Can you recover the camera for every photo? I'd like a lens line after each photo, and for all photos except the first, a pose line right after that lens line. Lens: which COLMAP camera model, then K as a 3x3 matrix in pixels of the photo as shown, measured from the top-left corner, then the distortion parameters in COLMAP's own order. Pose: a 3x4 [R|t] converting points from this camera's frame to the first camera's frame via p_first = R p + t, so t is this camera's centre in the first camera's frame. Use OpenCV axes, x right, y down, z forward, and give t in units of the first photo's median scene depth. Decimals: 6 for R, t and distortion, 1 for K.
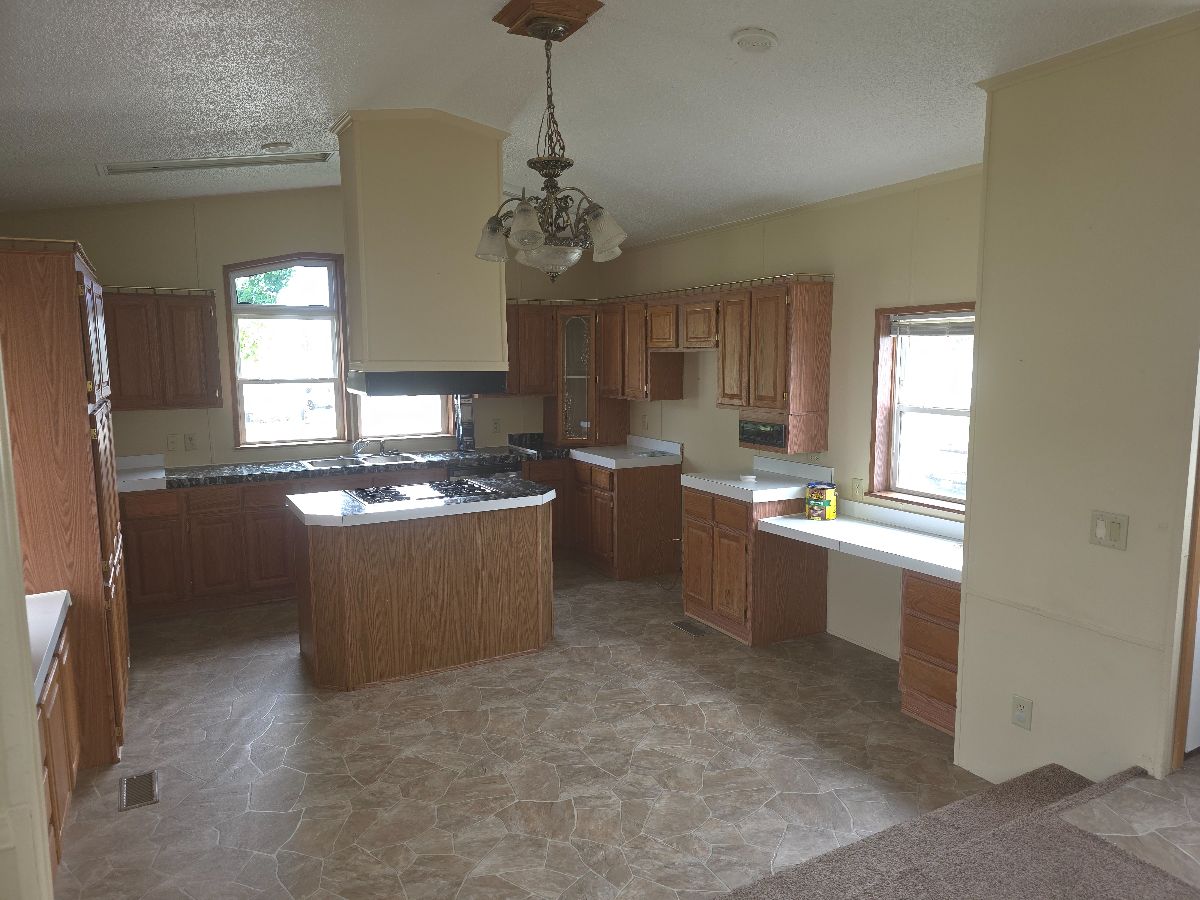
lens RADIAL K [[799.3, 0, 603.1], [0, 799.3, 455.5], [0, 0, 1]] dist [0.058476, -0.052634]
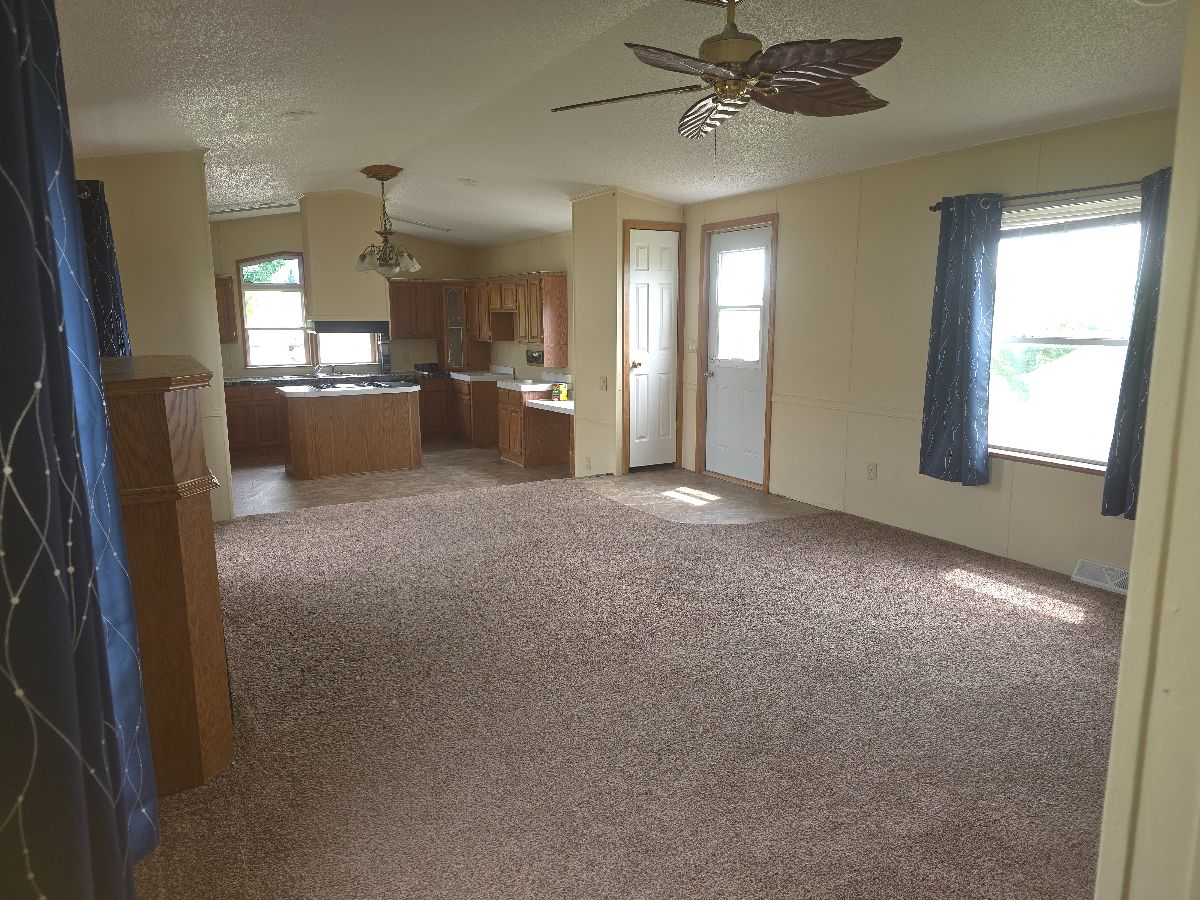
lens RADIAL K [[799.3, 0, 603.1], [0, 799.3, 455.5], [0, 0, 1]] dist [0.058476, -0.052634]
pose [[0.999886, -0.000080, 0.015113, 0.347230], [-0.000651, 0.998829, 0.048370, 0.117541], [-0.015099, -0.048374, 0.998715, -0.912420]]
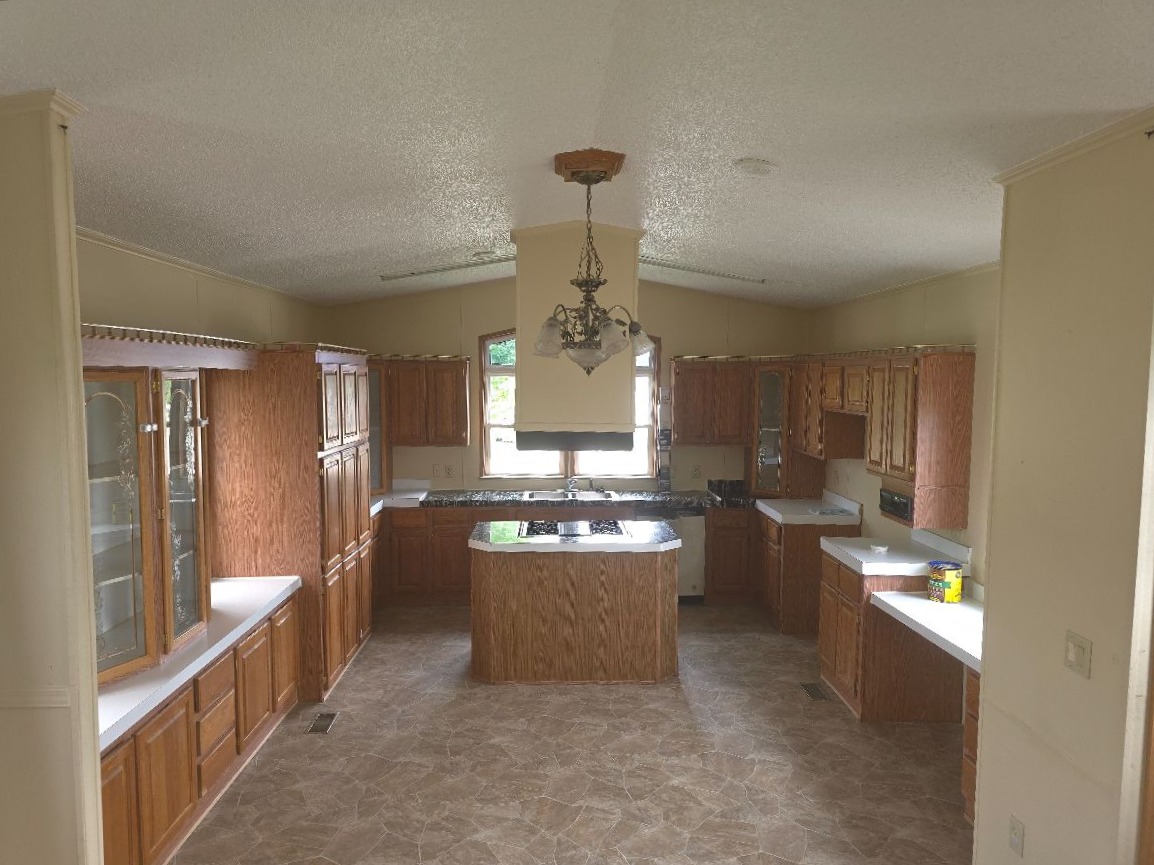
lens RADIAL K [[801.6, 0, 567.9], [0, 801.6, 446.9], [0, 0, 1]] dist [0.066435, -0.068654]
pose [[0.885864, 0.050932, -0.461141, 0.312085], [-0.069482, 0.997310, -0.023326, -0.048941], [0.458712, 0.052705, 0.887020, -0.064454]]
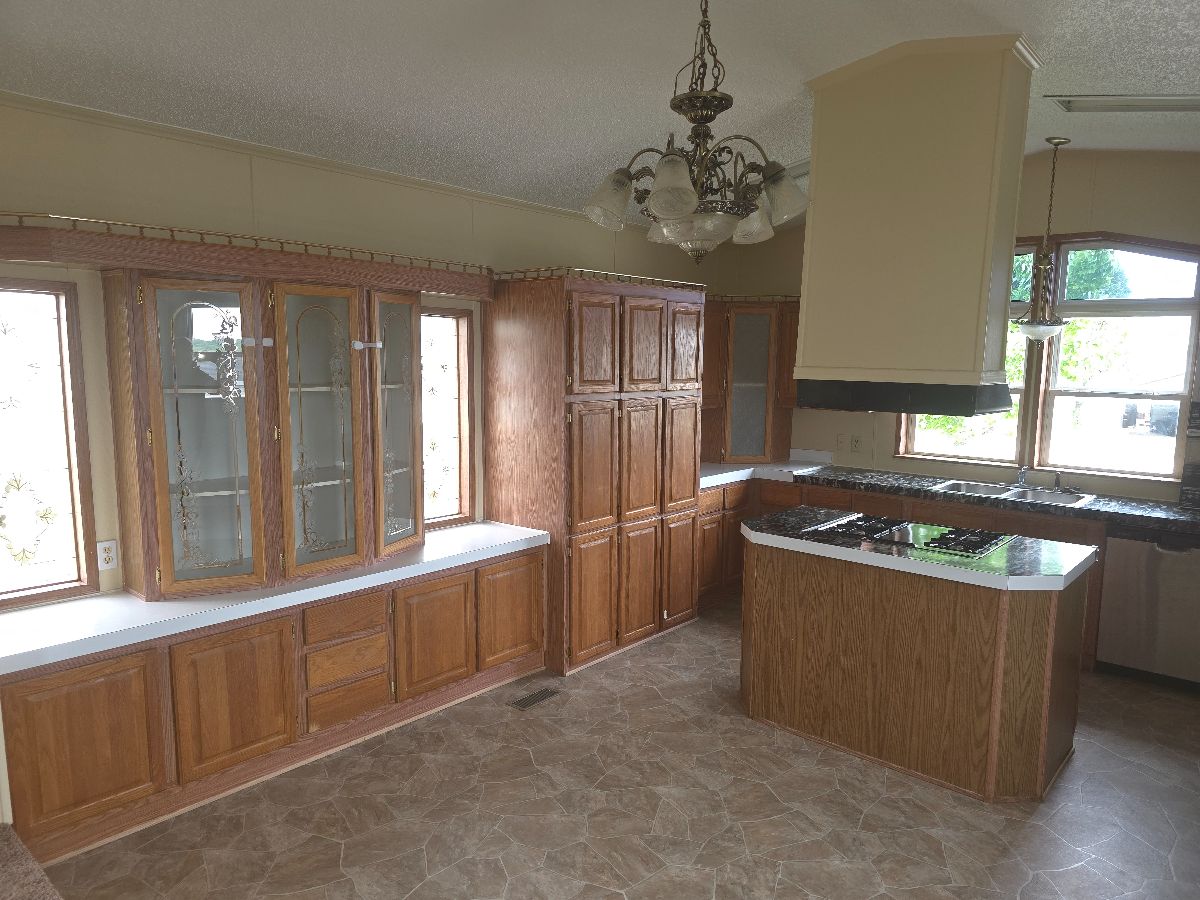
lens RADIAL K [[799.3, 0, 603.1], [0, 799.3, 455.5], [0, 0, 1]] dist [0.058476, -0.052634]
pose [[0.349184, 0.127260, -0.928373, 0.407269], [-0.135257, 0.987205, 0.084450, -0.057531], [0.927241, 0.096081, 0.361929, 0.428157]]
